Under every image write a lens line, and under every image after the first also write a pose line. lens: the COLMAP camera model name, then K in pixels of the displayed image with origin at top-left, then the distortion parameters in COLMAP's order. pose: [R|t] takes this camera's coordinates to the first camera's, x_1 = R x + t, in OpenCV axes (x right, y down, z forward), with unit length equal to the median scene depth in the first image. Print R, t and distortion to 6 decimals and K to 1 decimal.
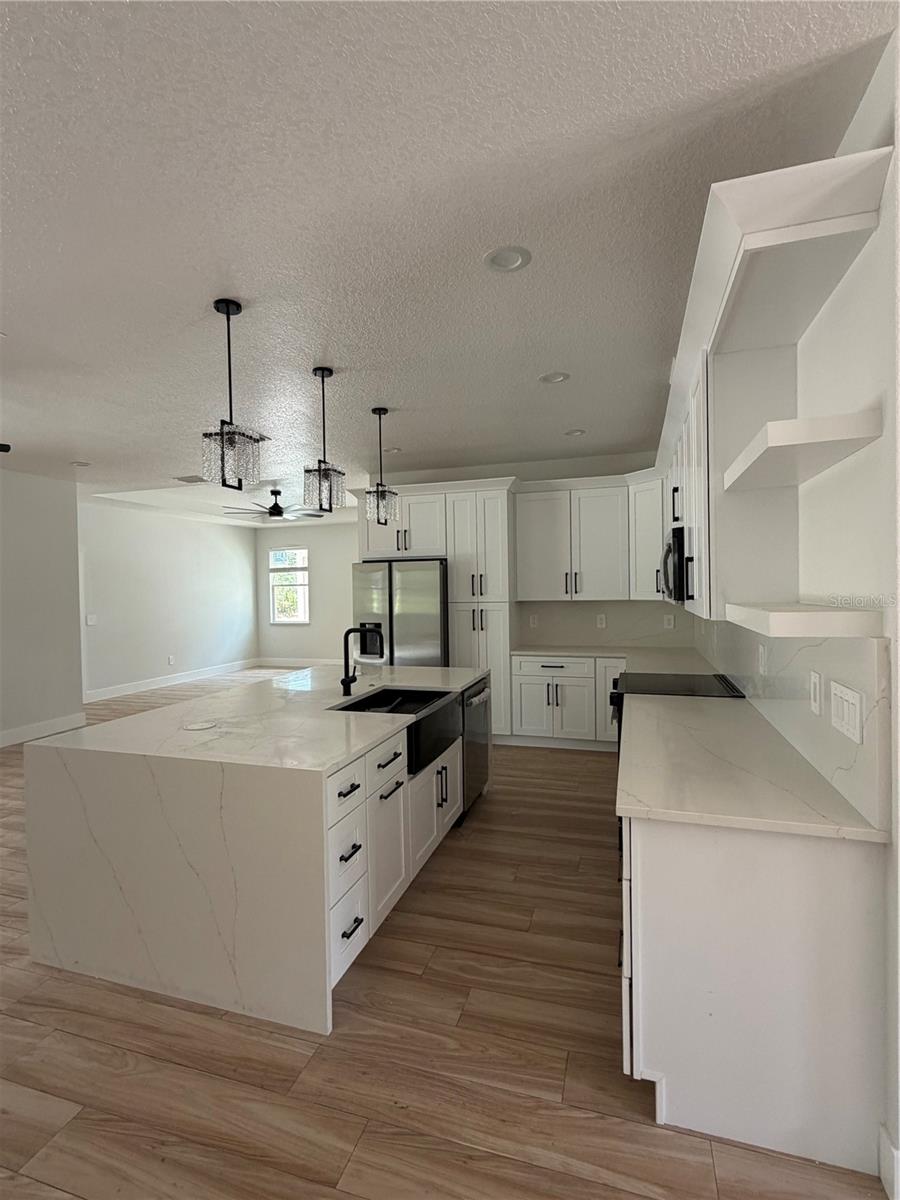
lens RADIAL K [[571.9, 0, 452.1], [0, 571.9, 594.1], [0, 0, 1]] dist [-0.004779, 0.000617]
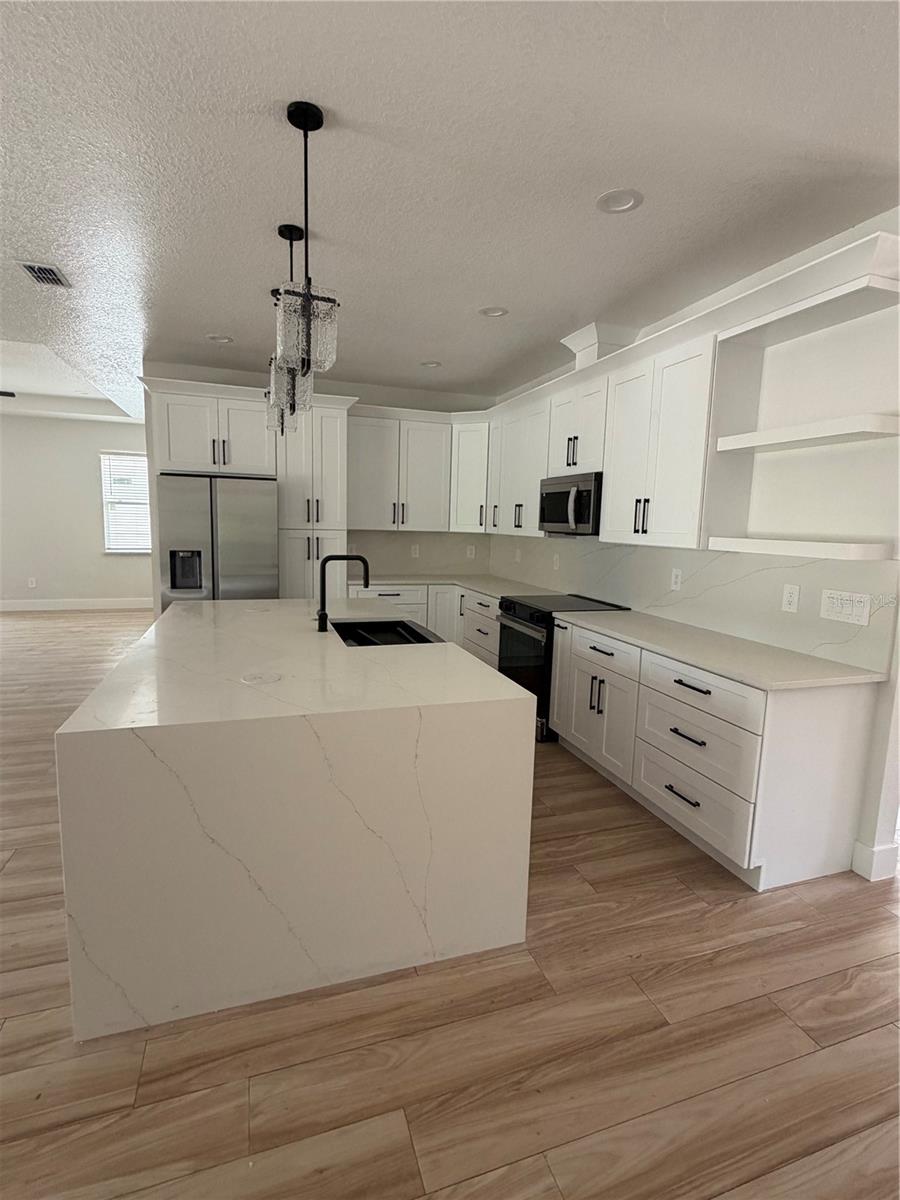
lens RADIAL K [[571.9, 0, 449.5], [0, 571.9, 597.2], [0, 0, 1]] dist [-0.004779, 0.000617]
pose [[0.808924, -0.037481, 0.586718, -0.541821], [-0.035615, 0.993009, 0.112540, 0.018725], [-0.586834, -0.111932, 0.801933, 0.181862]]
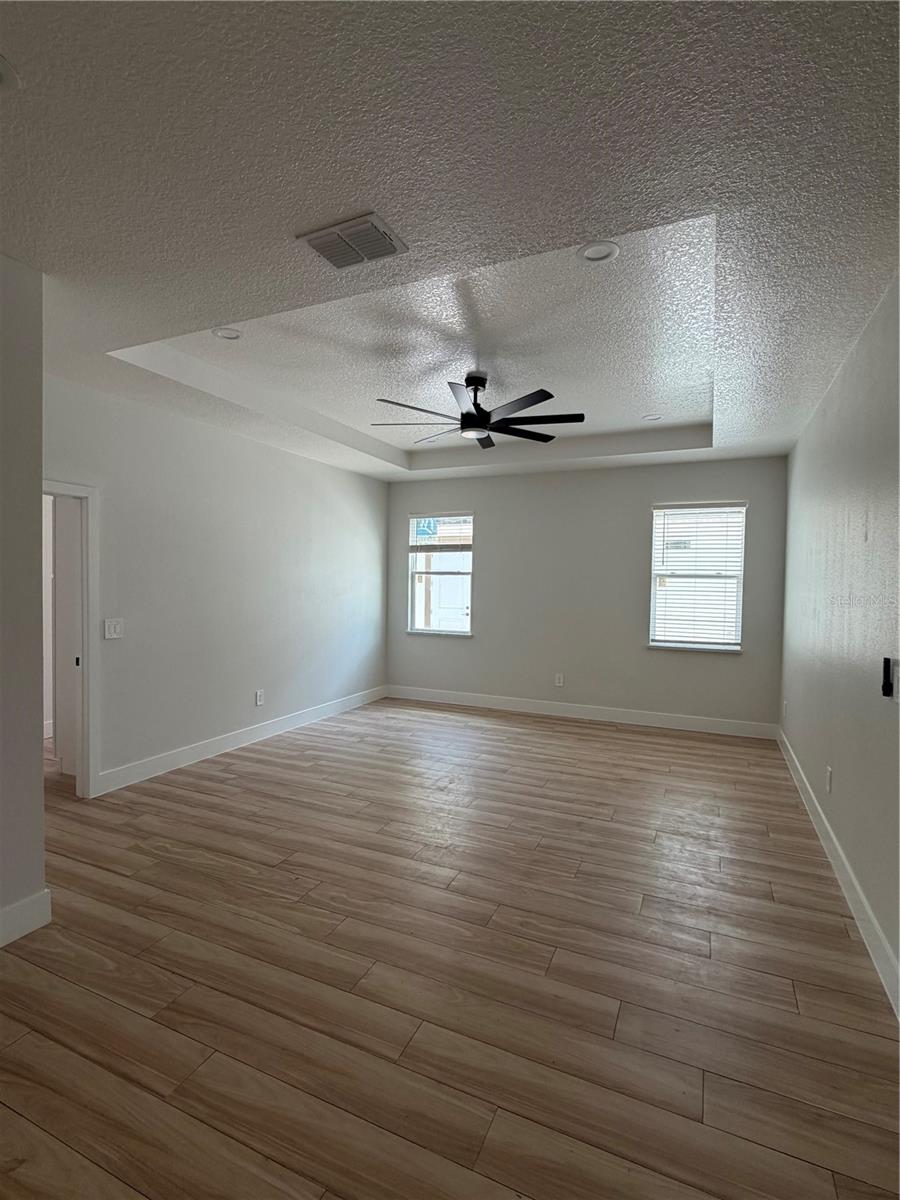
lens RADIAL K [[571.9, 0, 445.1], [0, 571.9, 601.5], [0, 0, 1]] dist [-0.004779, 0.000617]
pose [[0.991301, 0.035534, -0.126729, -0.704042], [-0.032037, 0.999050, 0.029533, -0.011090], [0.127658, -0.025216, 0.991498, 1.348017]]
